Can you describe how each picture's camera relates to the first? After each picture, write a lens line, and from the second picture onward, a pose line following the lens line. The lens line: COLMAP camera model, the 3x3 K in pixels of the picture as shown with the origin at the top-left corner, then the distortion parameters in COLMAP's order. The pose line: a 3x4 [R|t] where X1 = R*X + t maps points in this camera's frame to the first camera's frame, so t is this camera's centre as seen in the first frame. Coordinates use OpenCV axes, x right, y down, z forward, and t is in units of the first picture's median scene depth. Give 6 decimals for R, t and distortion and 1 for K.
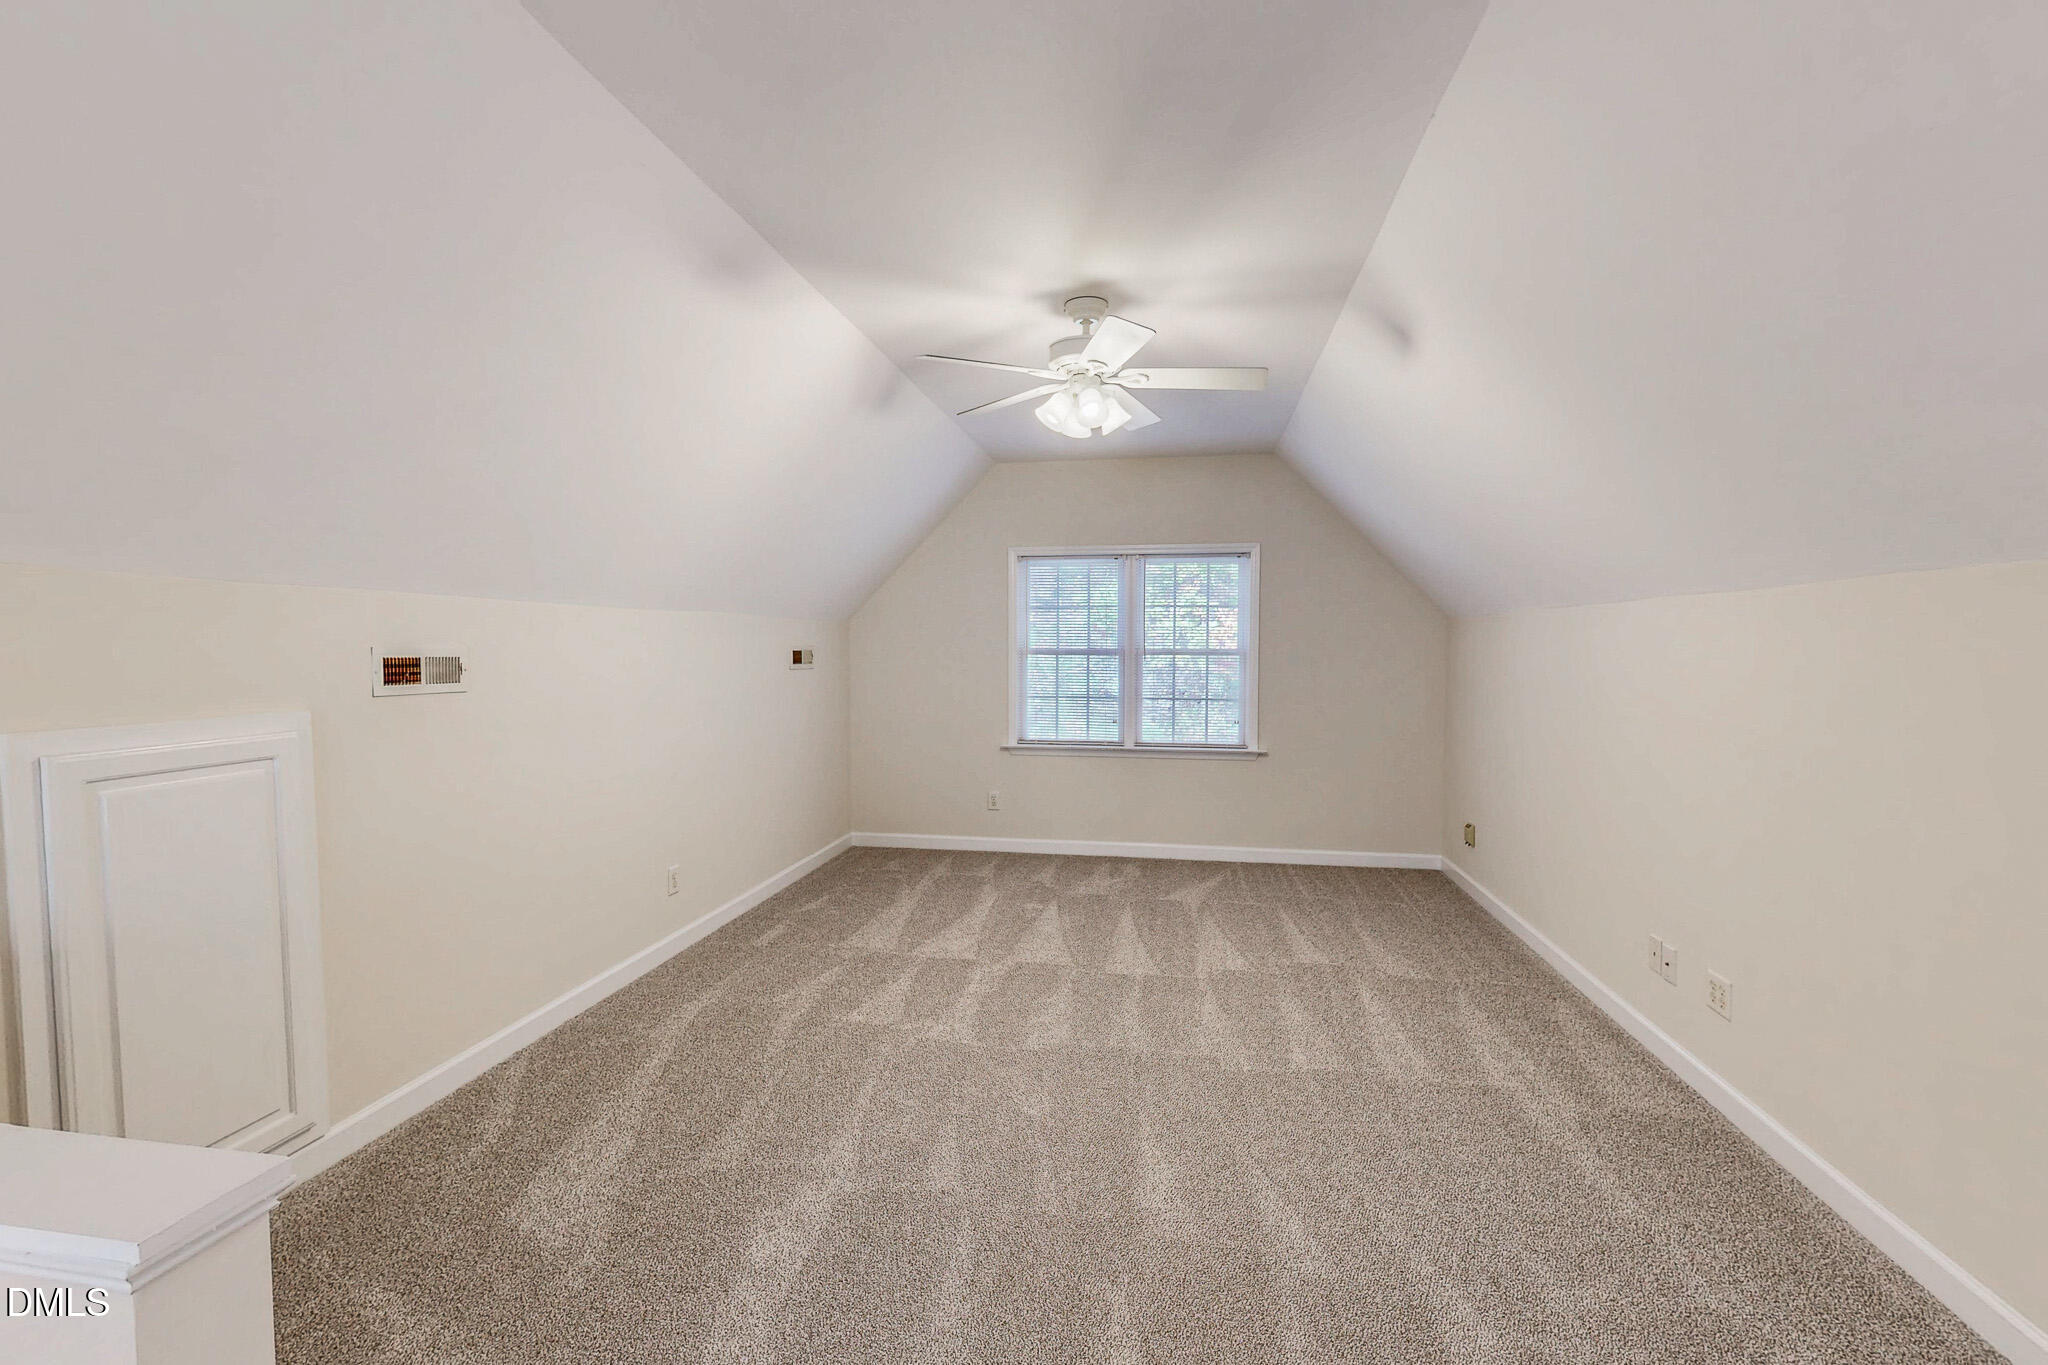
lens RADIAL K [[894.0, 0, 1026.8], [0, 894.0, 685.7], [0, 0, 1]] dist [-0.000127, -0.000220]
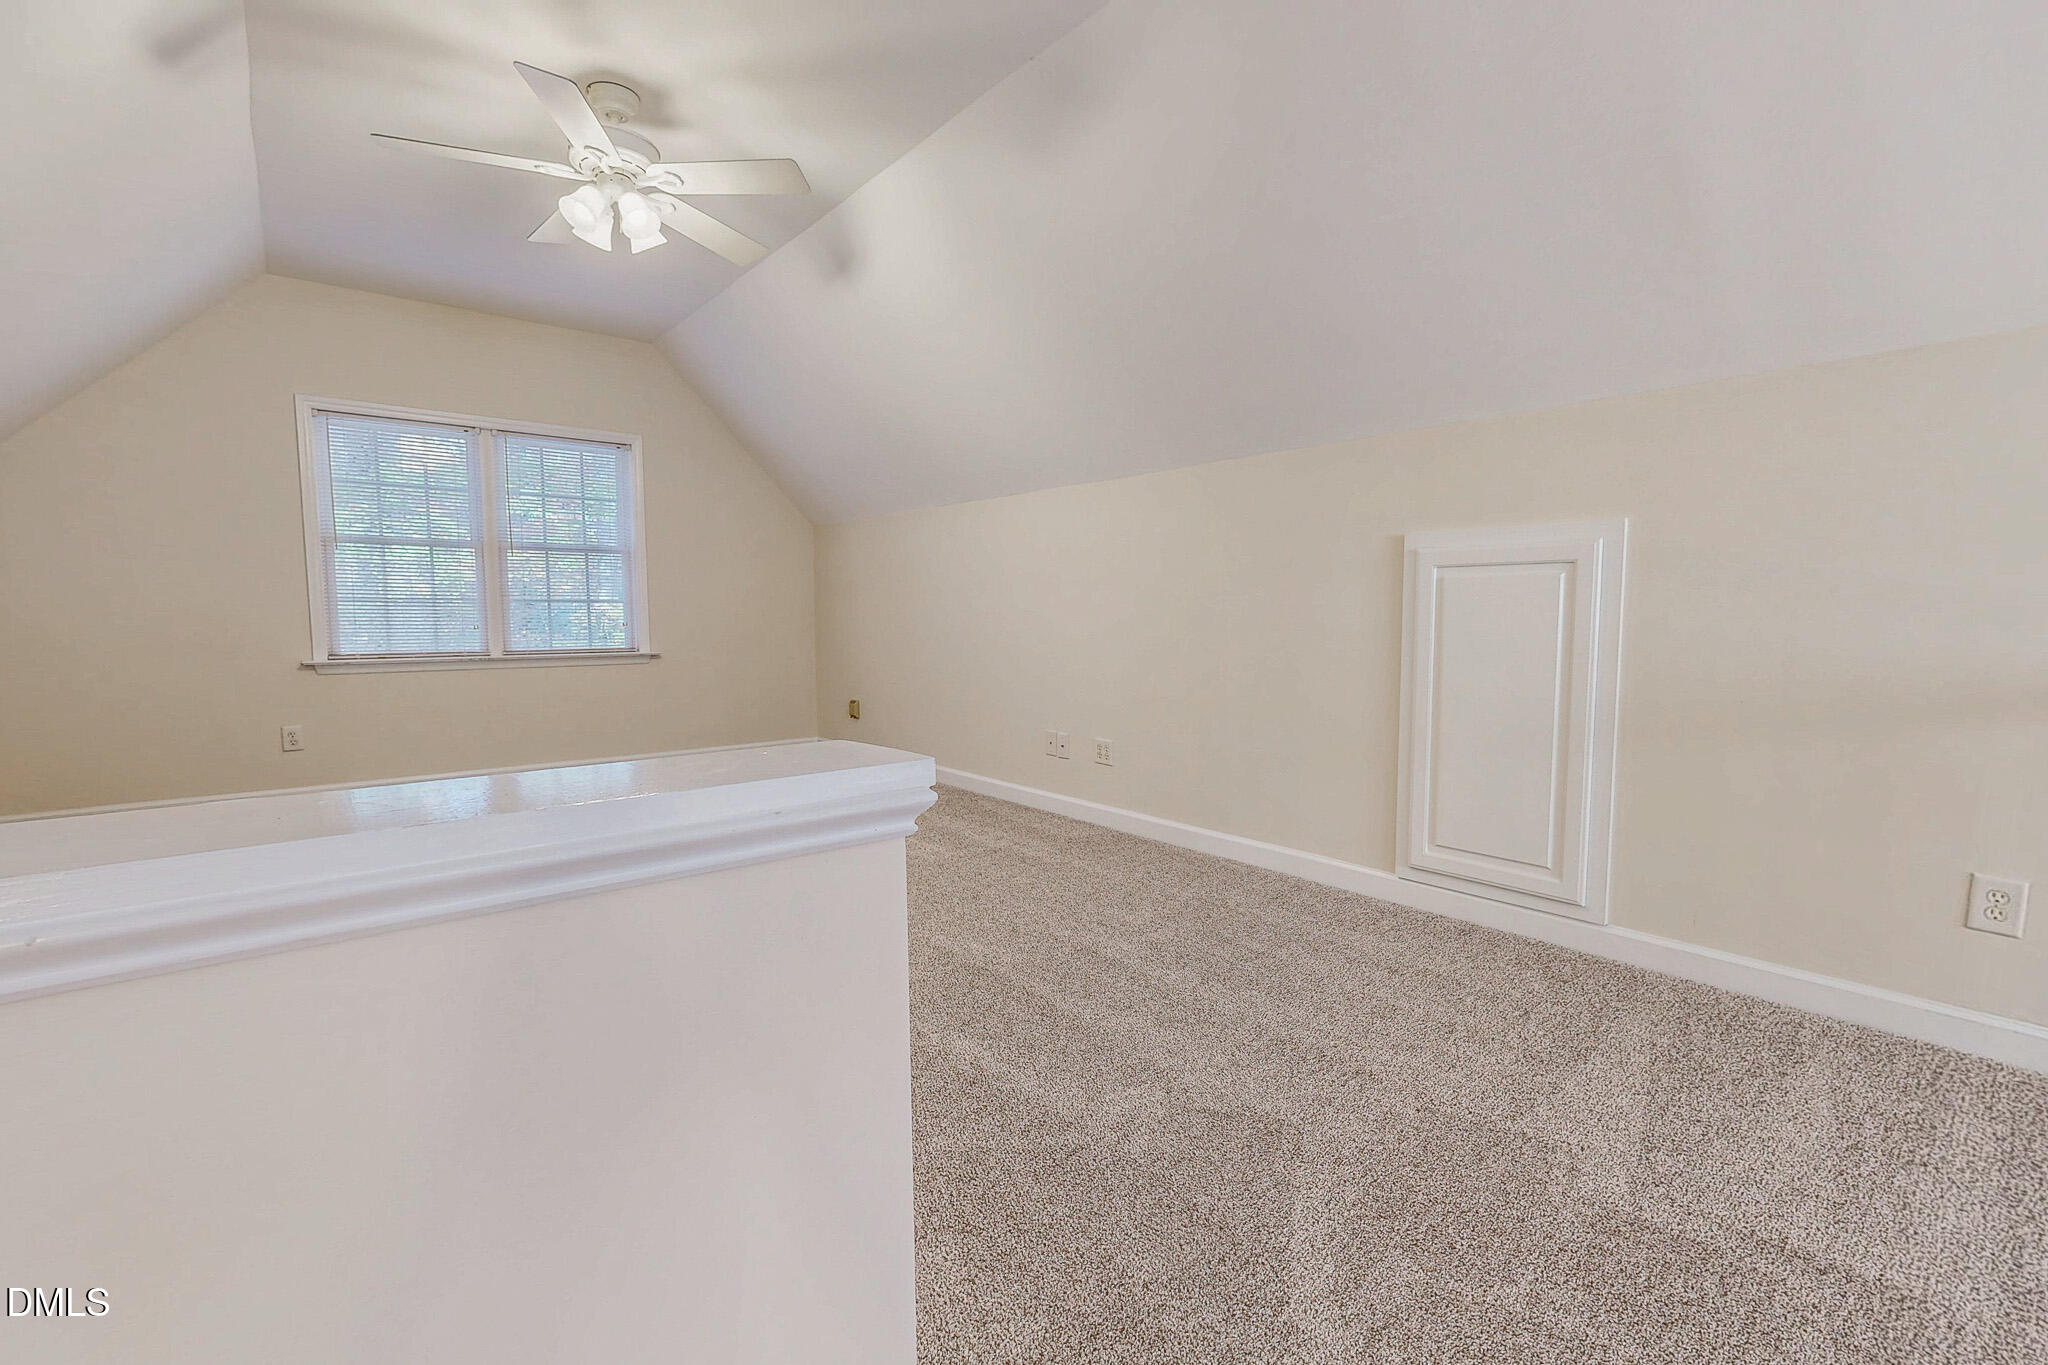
lens RADIAL K [[894.0, 0, 1026.8], [0, 894.0, 685.7], [0, 0, 1]] dist [-0.000127, -0.000220]
pose [[0.644201, -0.060736, 0.762441, -0.213578], [0.034455, 0.998135, 0.050399, 0.071355], [-0.764080, -0.006197, 0.645092, 0.058069]]
